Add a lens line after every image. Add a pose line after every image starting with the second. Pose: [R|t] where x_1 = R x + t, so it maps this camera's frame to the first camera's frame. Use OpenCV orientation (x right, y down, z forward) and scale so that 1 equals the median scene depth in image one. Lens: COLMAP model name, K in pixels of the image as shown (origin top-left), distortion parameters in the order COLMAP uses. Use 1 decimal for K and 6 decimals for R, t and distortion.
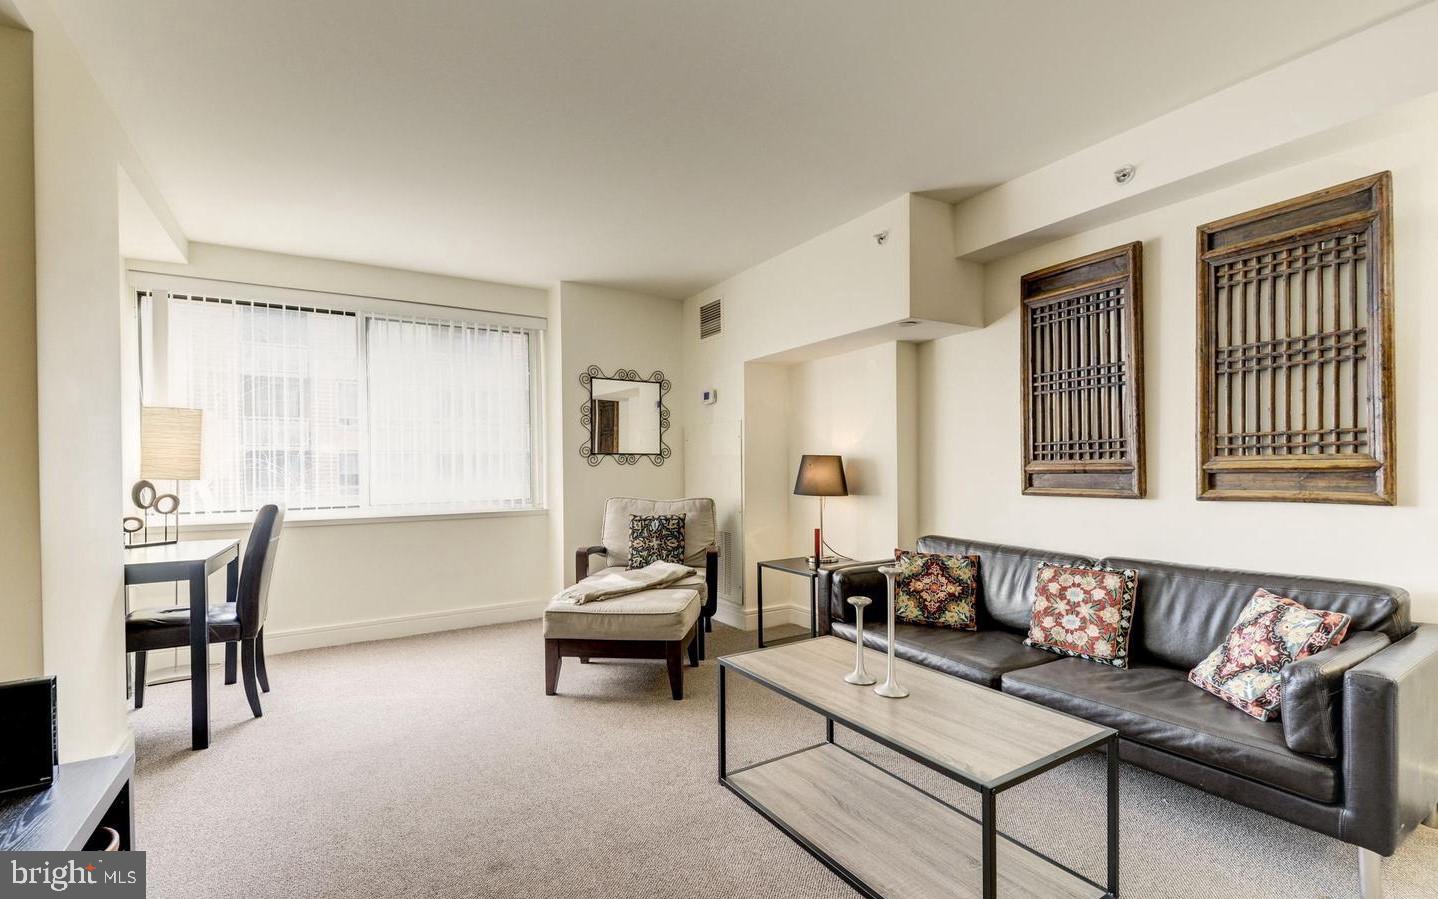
lens RADIAL K [[624.8, 0, 714.2], [0, 624.8, 471.4], [0, 0, 1]] dist [0.016697, 0.000017]
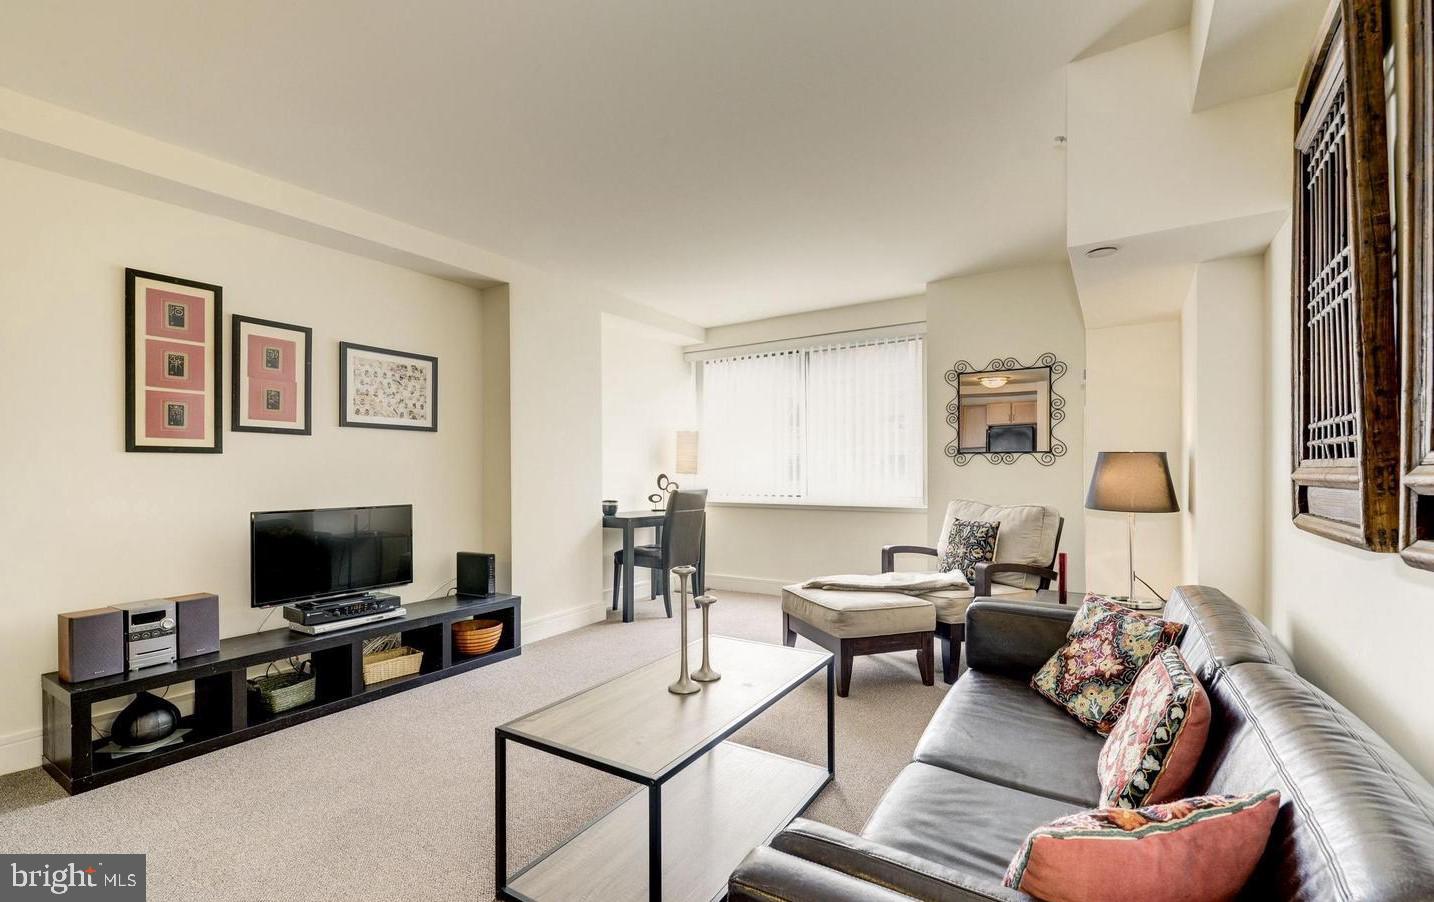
lens RADIAL K [[621.2, 0, 712.4], [0, 621.2, 467.7], [0, 0, 1]] dist [-0.000169, -0.000050]
pose [[0.441761, 0.005902, -0.897113, 0.611050], [-0.006481, 0.999973, 0.003387, -0.007906], [0.897109, 0.004318, 0.441787, 0.297581]]
